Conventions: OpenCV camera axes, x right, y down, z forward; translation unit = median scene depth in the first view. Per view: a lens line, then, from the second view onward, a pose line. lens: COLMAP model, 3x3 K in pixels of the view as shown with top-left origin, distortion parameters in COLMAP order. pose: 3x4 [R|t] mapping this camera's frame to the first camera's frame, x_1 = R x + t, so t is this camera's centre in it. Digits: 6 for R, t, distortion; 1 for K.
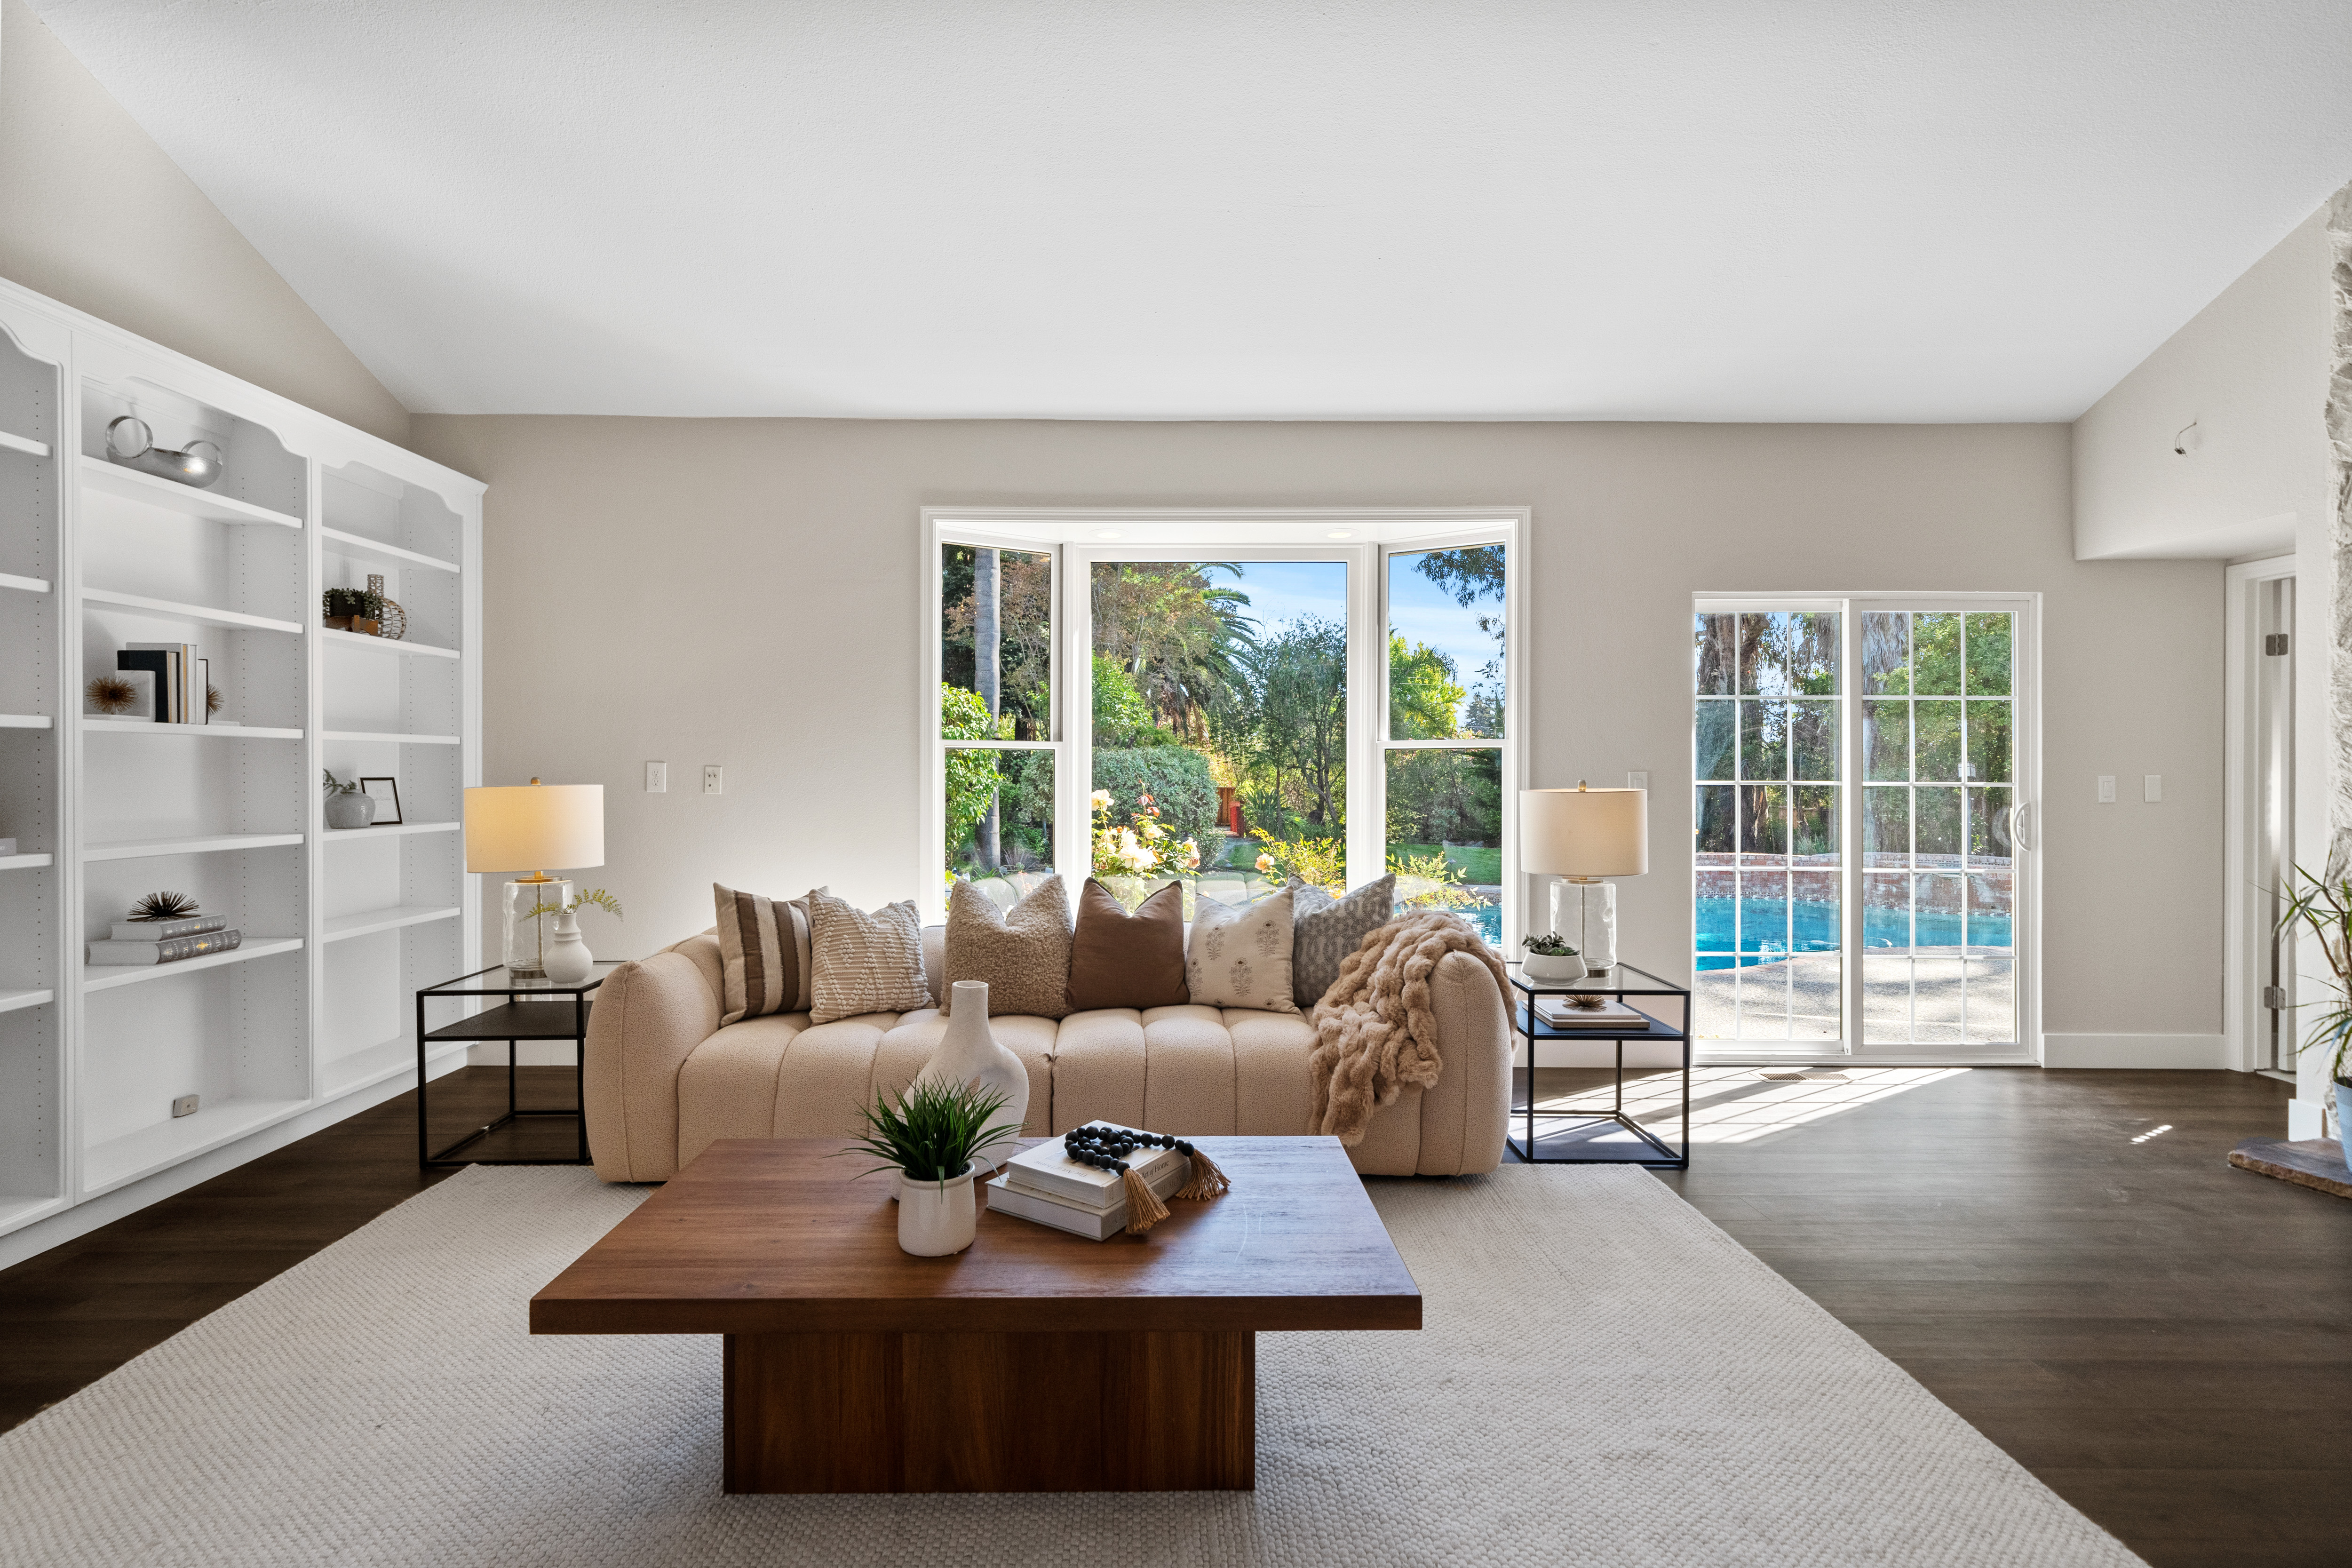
lens RADIAL K [[1082.0, 0, 1164.3], [0, 1082.0, 775.7], [0, 0, 1]] dist [0.004308, 0.000845]
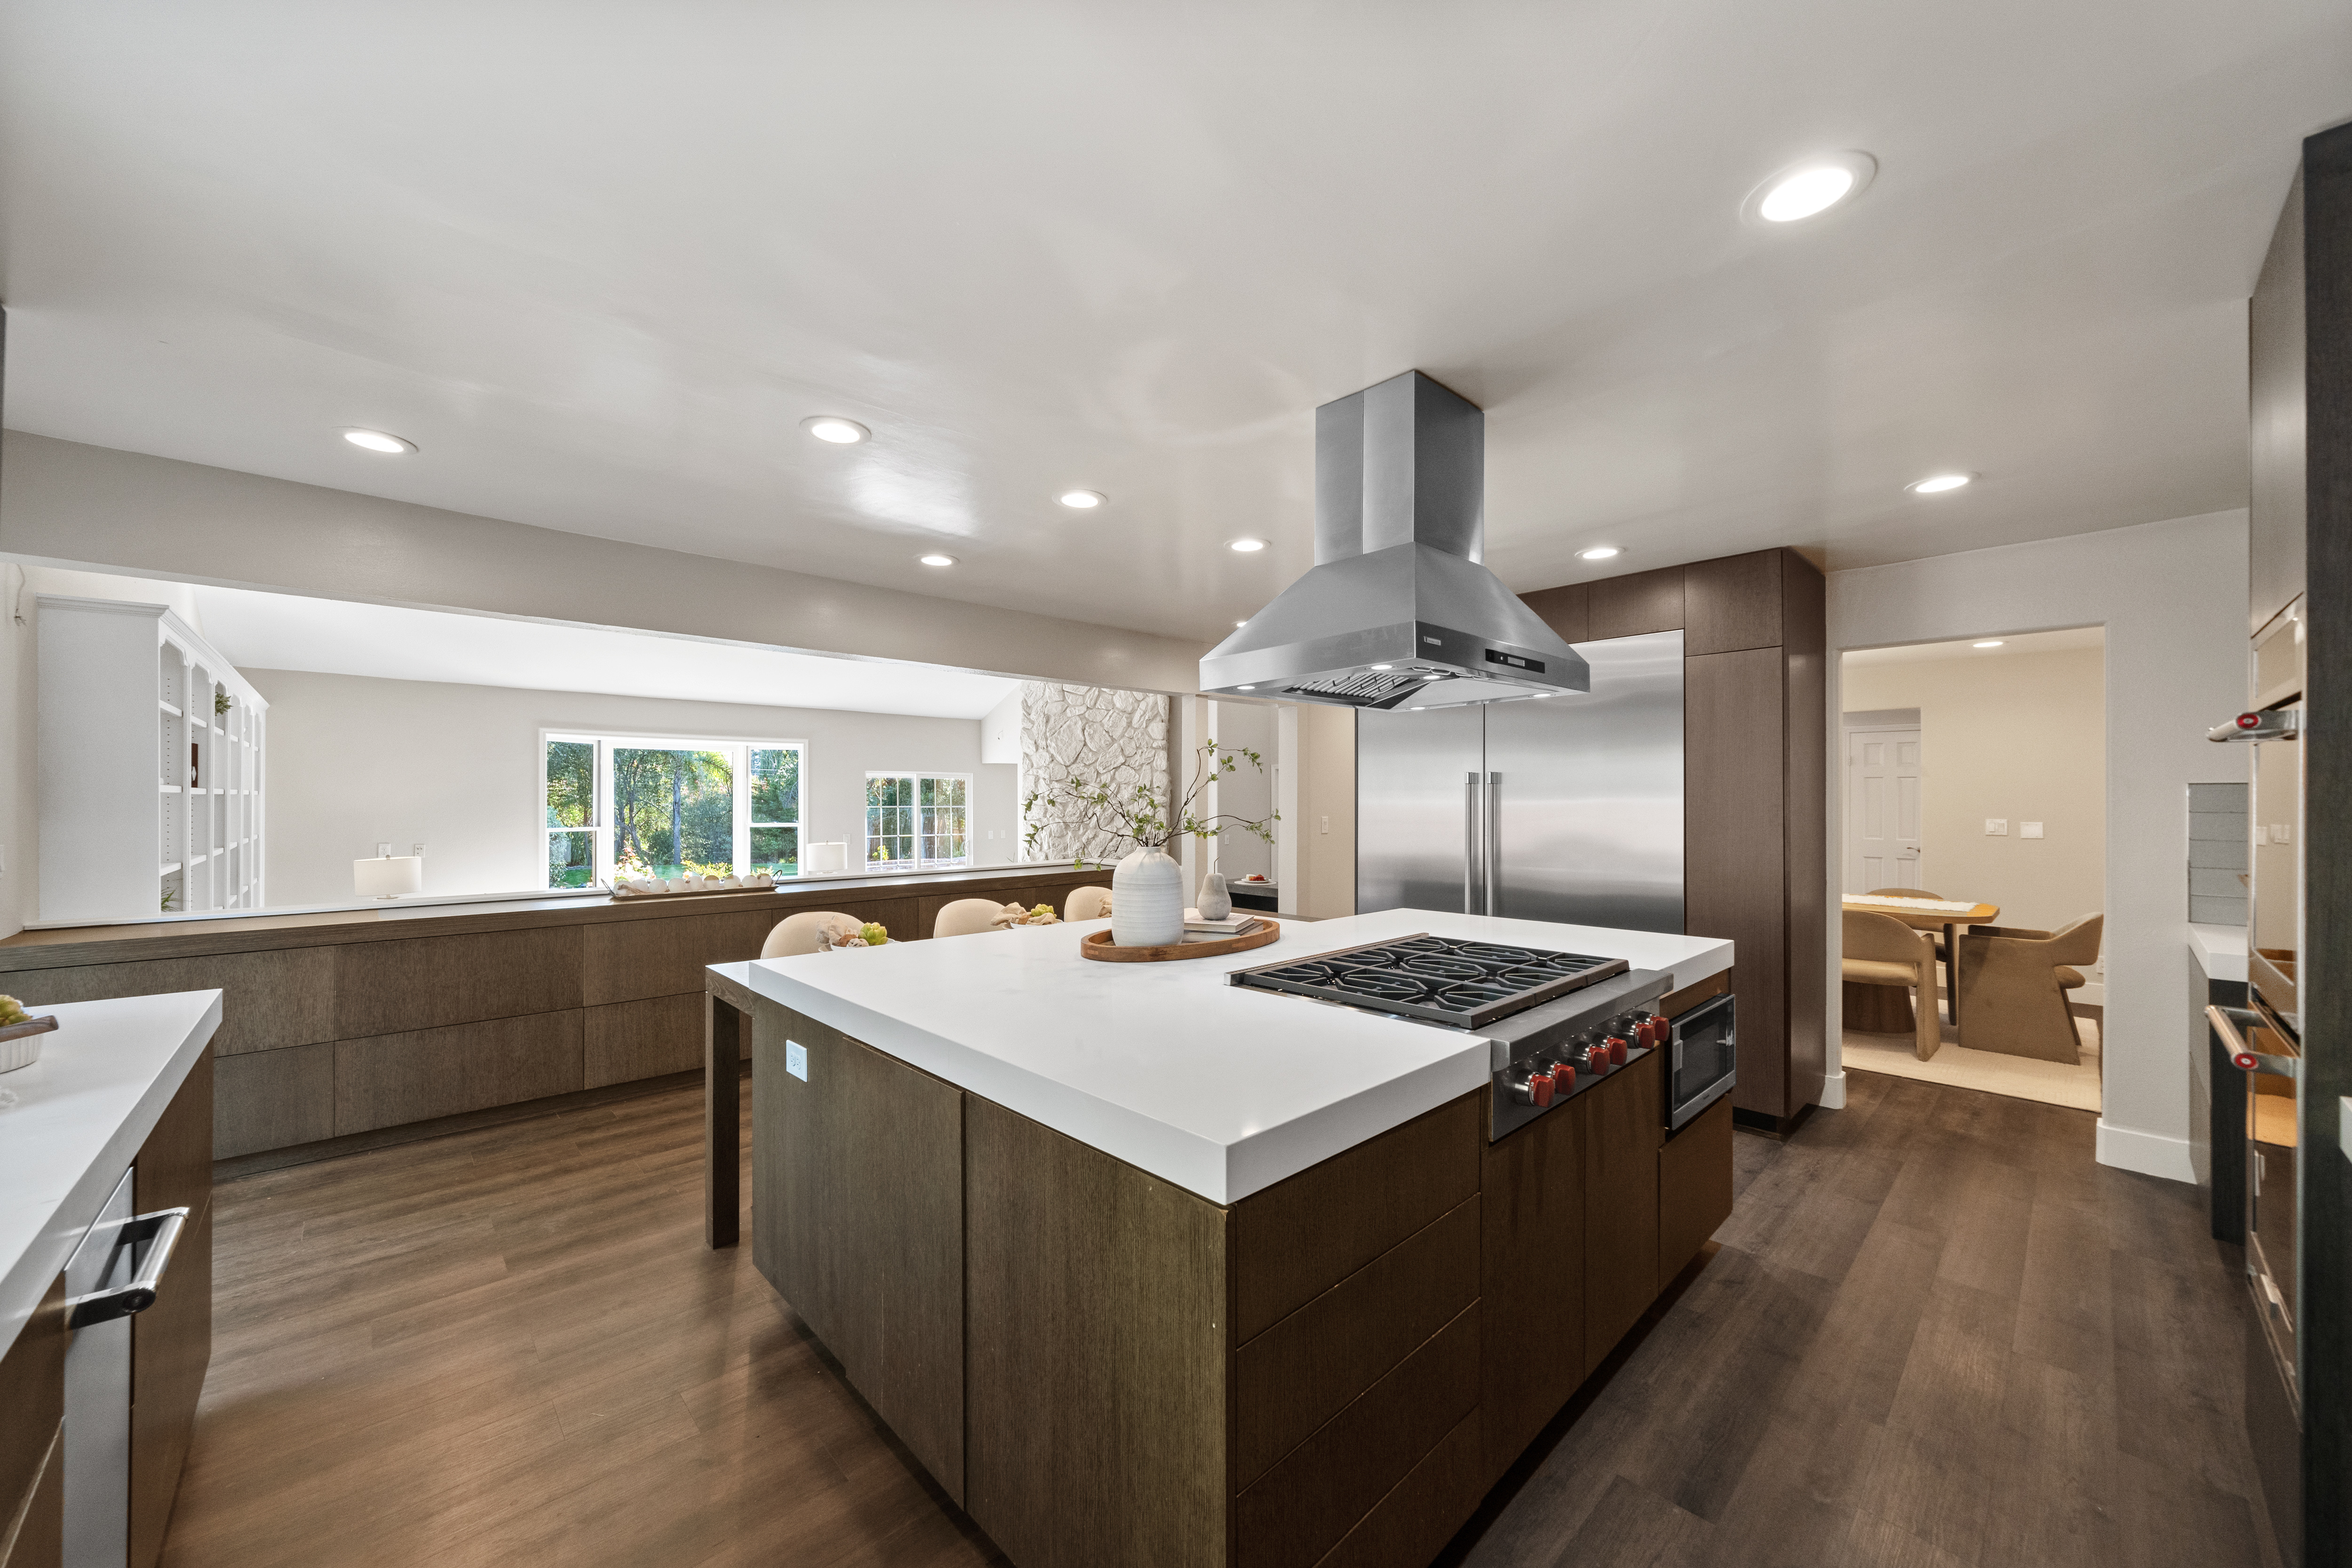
lens RADIAL K [[860.8, 0, 1166.0], [0, 860.8, 800.2], [0, 0, 1]] dist [0.000519, 0.000071]
pose [[0.732430, -0.002378, 0.680838, -0.598475], [0.005896, 0.999979, -0.002850, -0.099257], [-0.680816, 0.006102, 0.732429, -1.504970]]
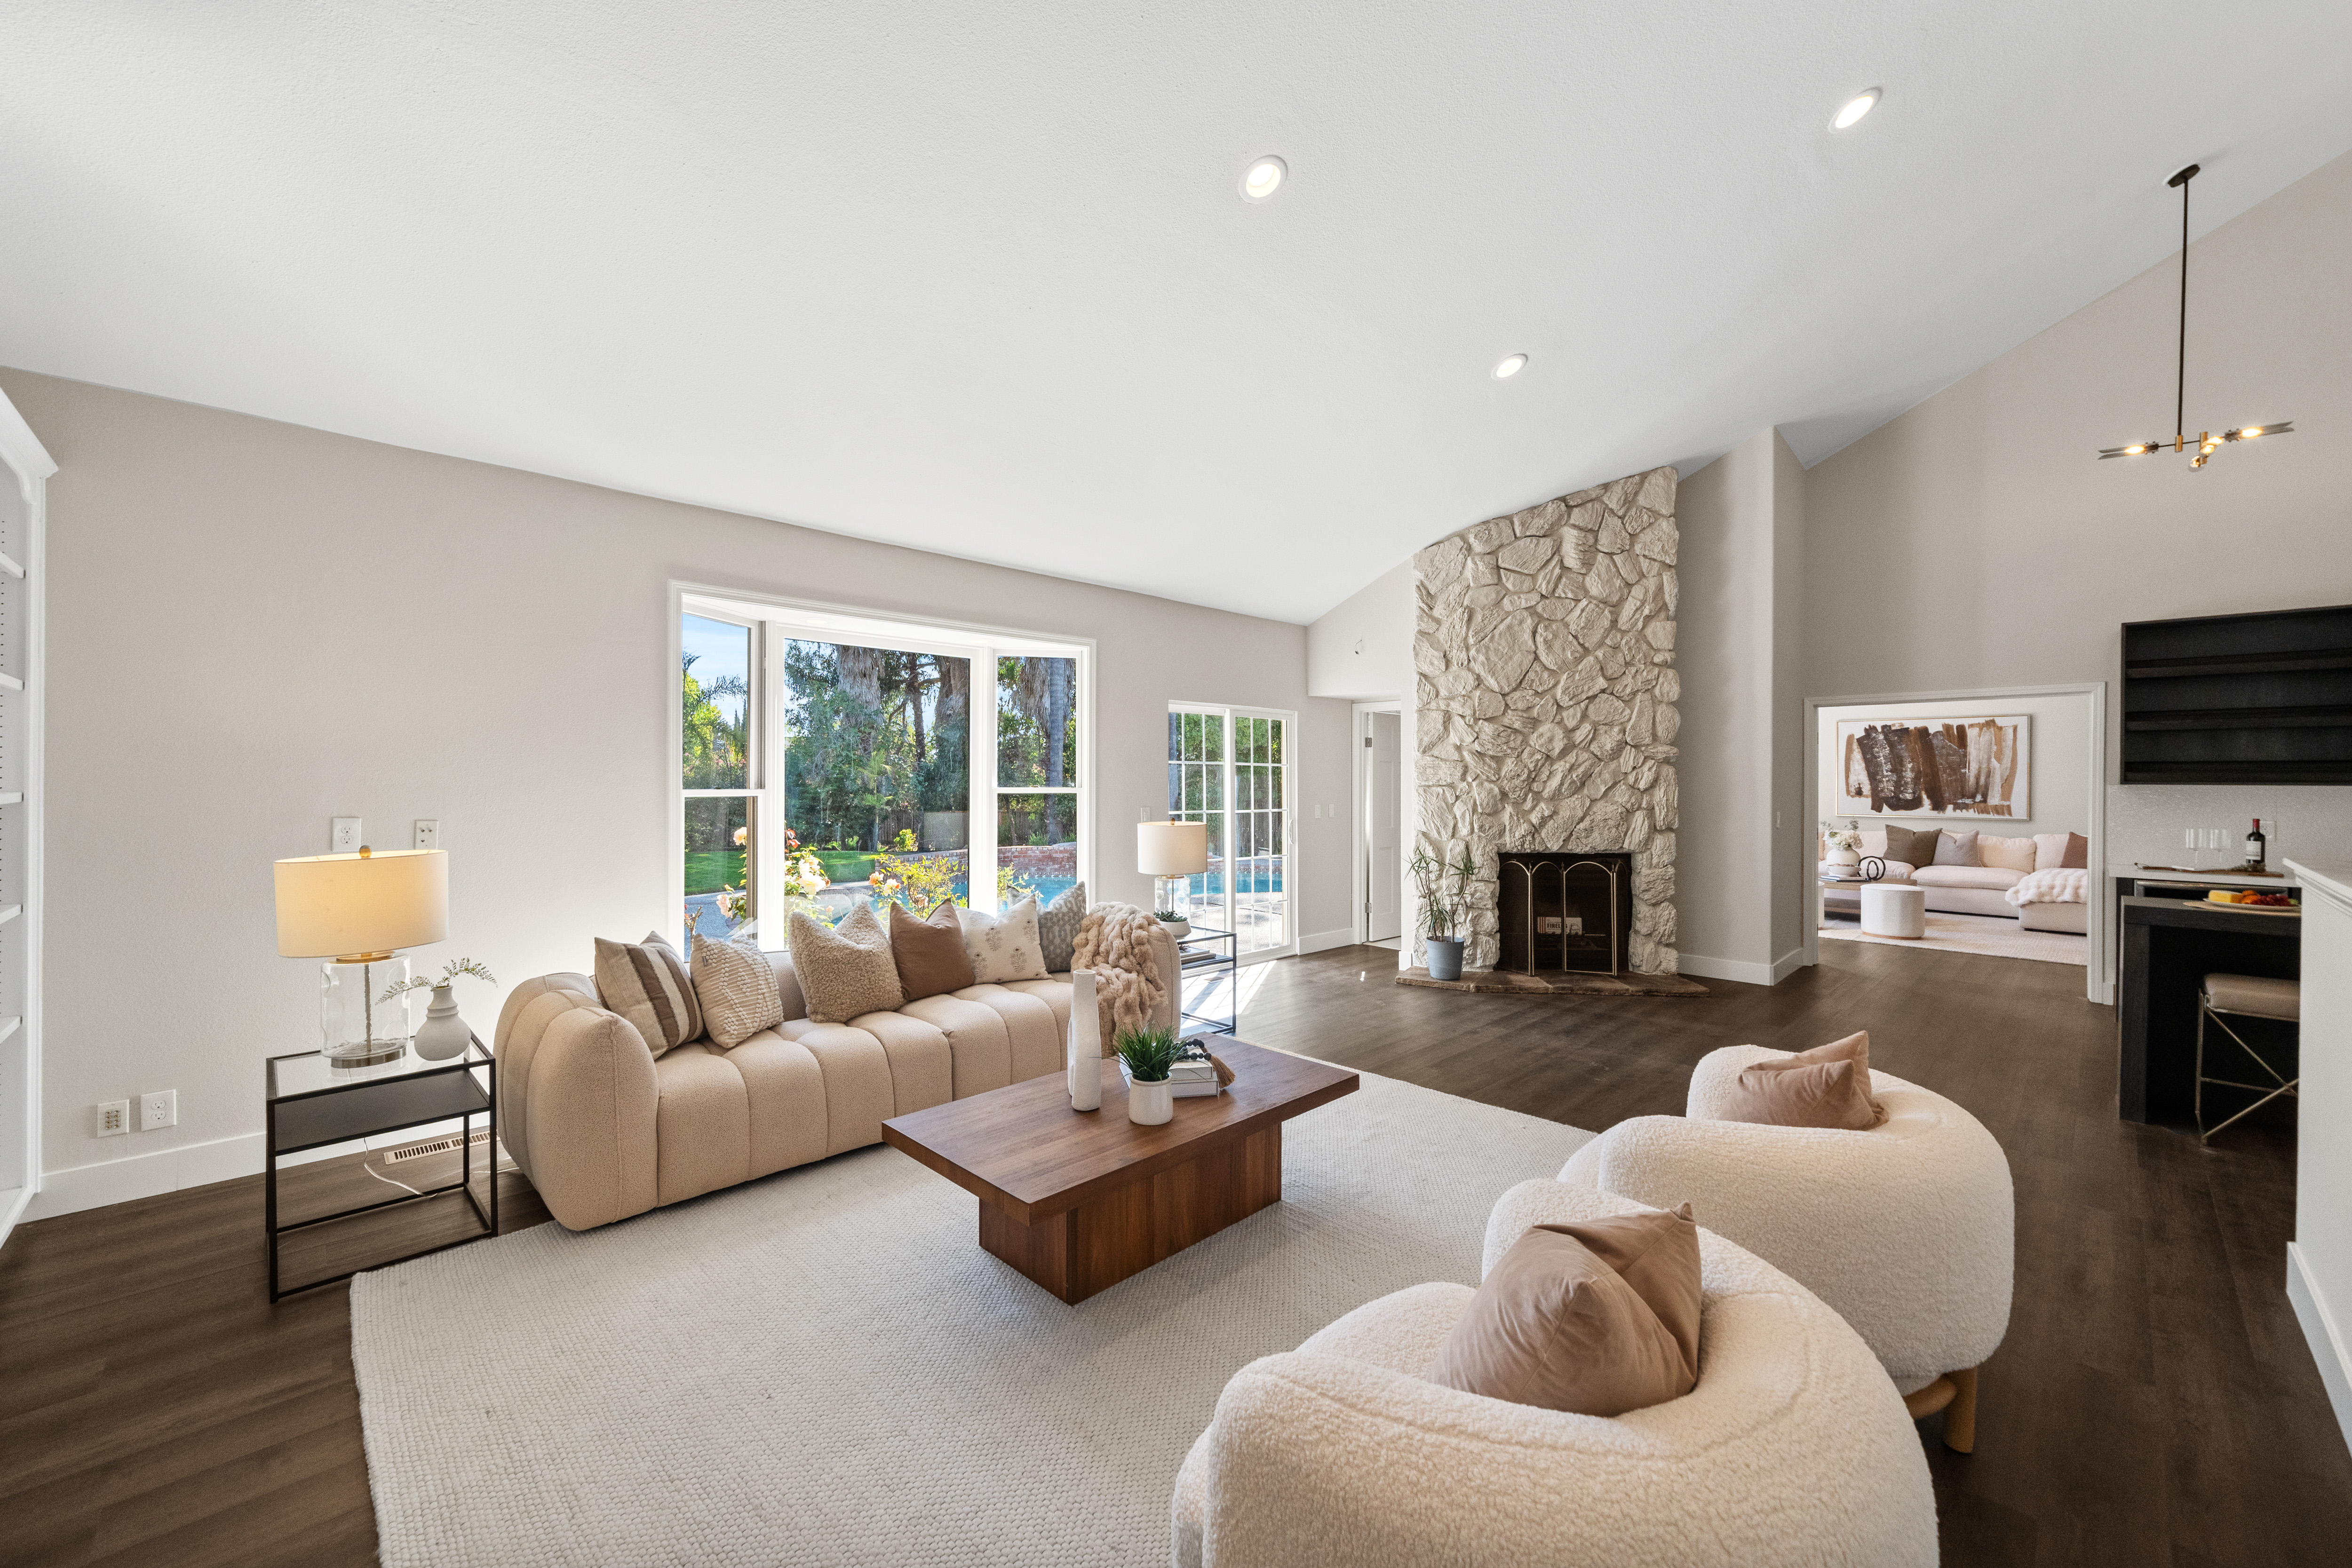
lens RADIAL K [[913.2, 0, 1176.0], [0, 913.2, 784.0], [0, 0, 1]] dist [-0.000134, 0.000022]
pose [[0.717458, -0.001174, 0.696601, -0.607705], [0.001379, 0.999999, 0.000265, -0.048226], [-0.696601, 0.000771, 0.717459, -0.028248]]
